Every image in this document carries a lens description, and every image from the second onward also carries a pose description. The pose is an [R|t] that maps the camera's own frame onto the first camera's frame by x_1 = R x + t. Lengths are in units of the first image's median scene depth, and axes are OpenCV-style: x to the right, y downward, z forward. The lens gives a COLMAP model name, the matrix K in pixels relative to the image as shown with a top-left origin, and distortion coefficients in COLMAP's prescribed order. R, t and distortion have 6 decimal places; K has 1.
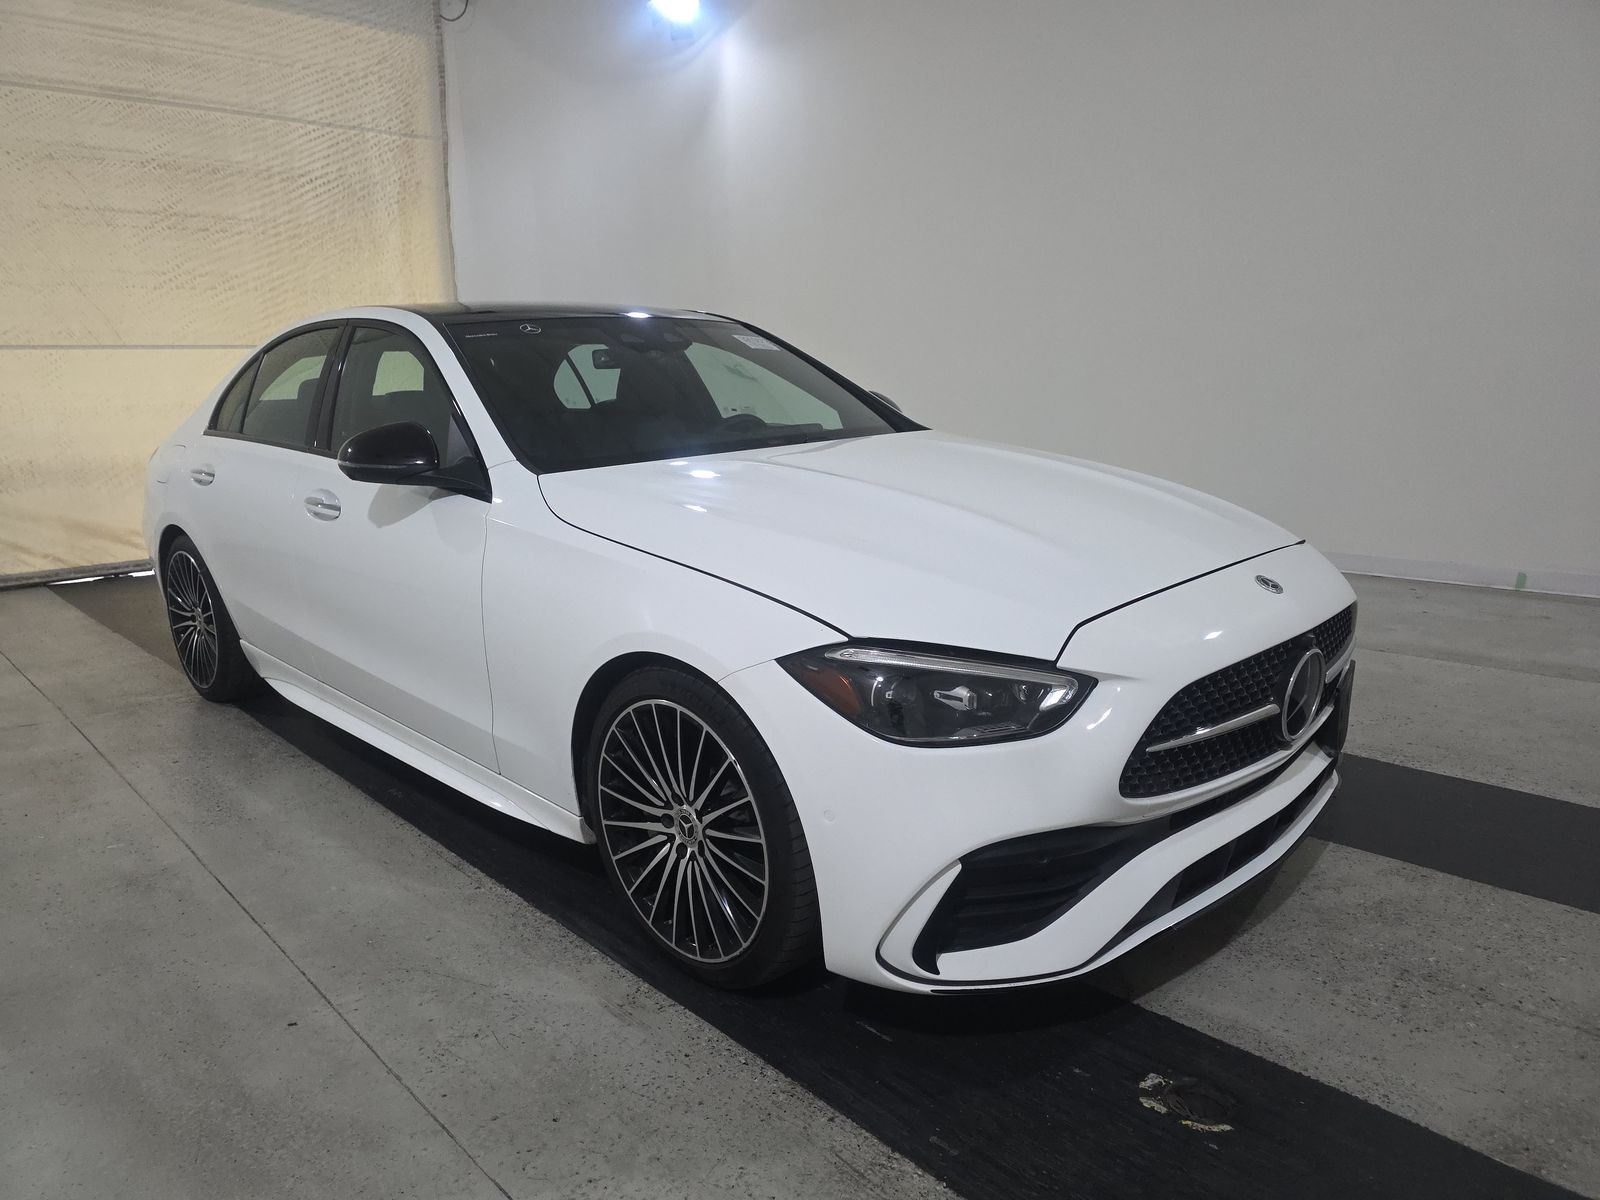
lens RADIAL K [[1102.9, 0, 800.2], [0, 1102.9, 603.3], [0, 0, 1]] dist [0.048161, -0.041572]
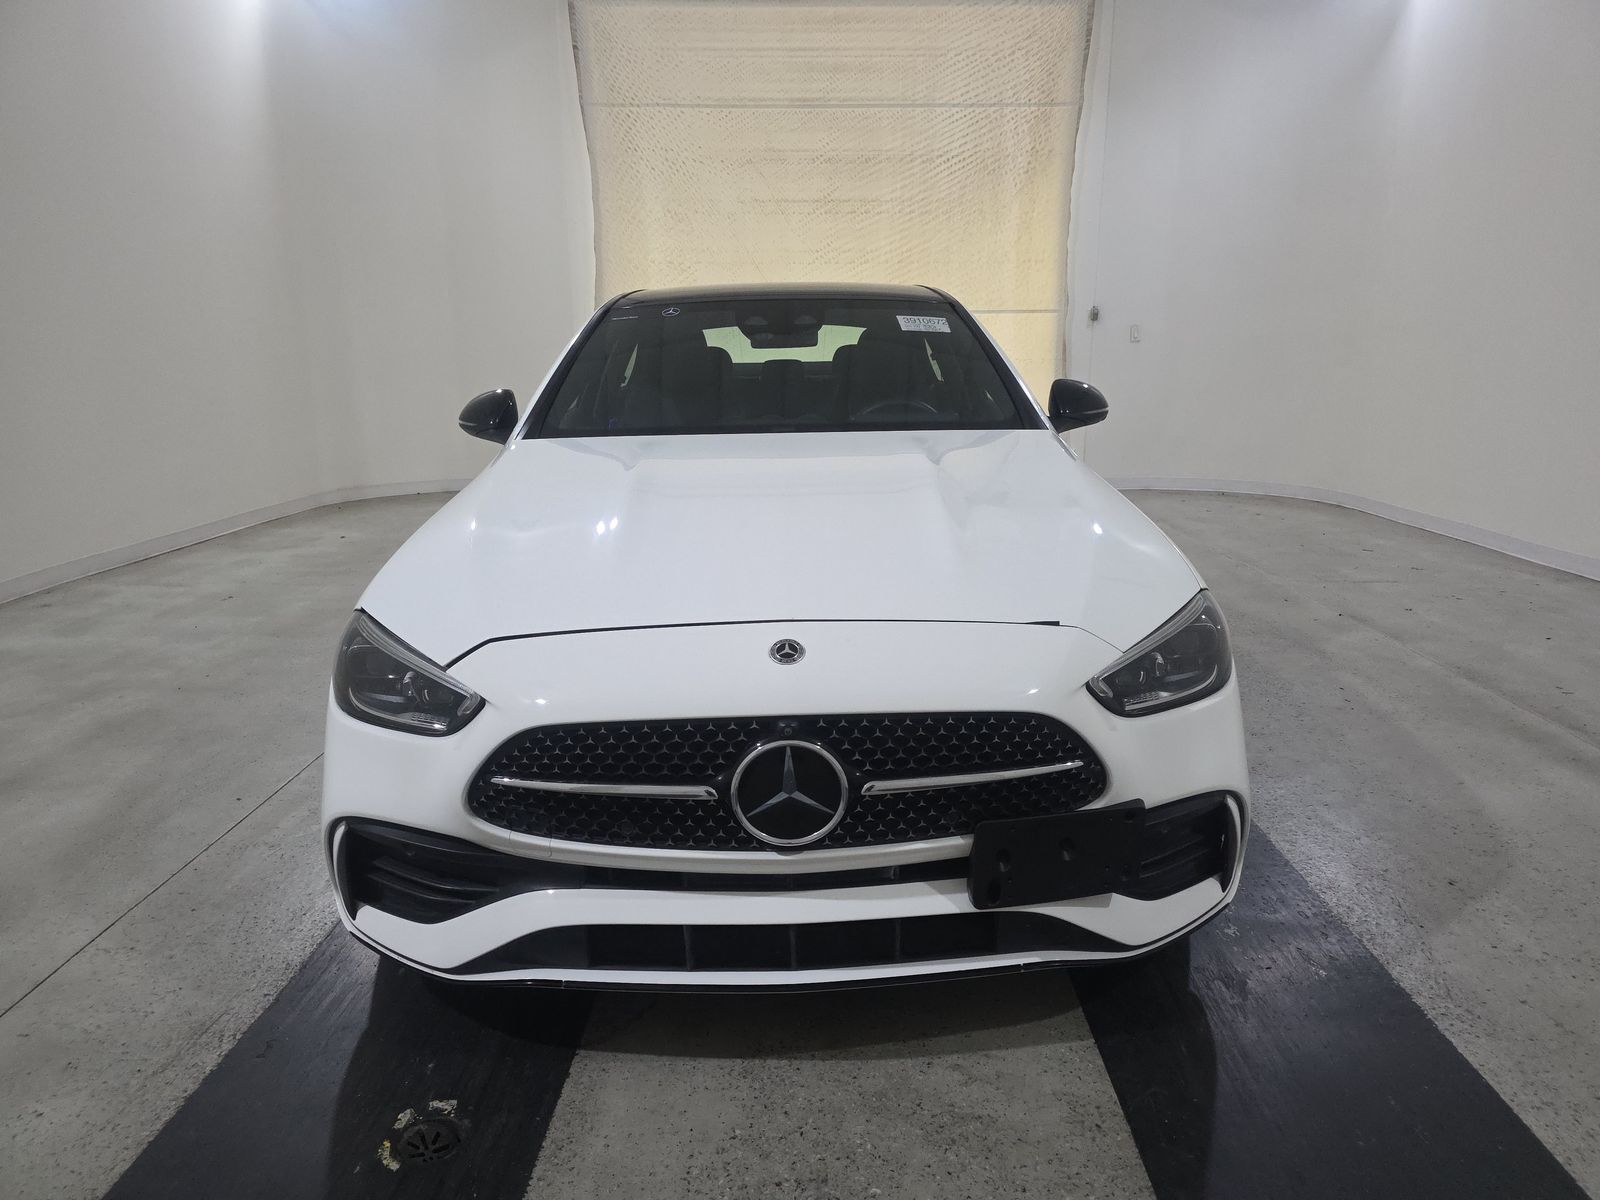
lens RADIAL K [[1102.9, 0, 801.6], [0, 1102.9, 595.6], [0, 0, 1]] dist [0.048161, -0.041572]
pose [[0.714933, 0.182429, -0.674974, 0.281147], [-0.159584, 0.982456, 0.096503, -0.039943], [0.680738, 0.038722, 0.731503, 0.118974]]
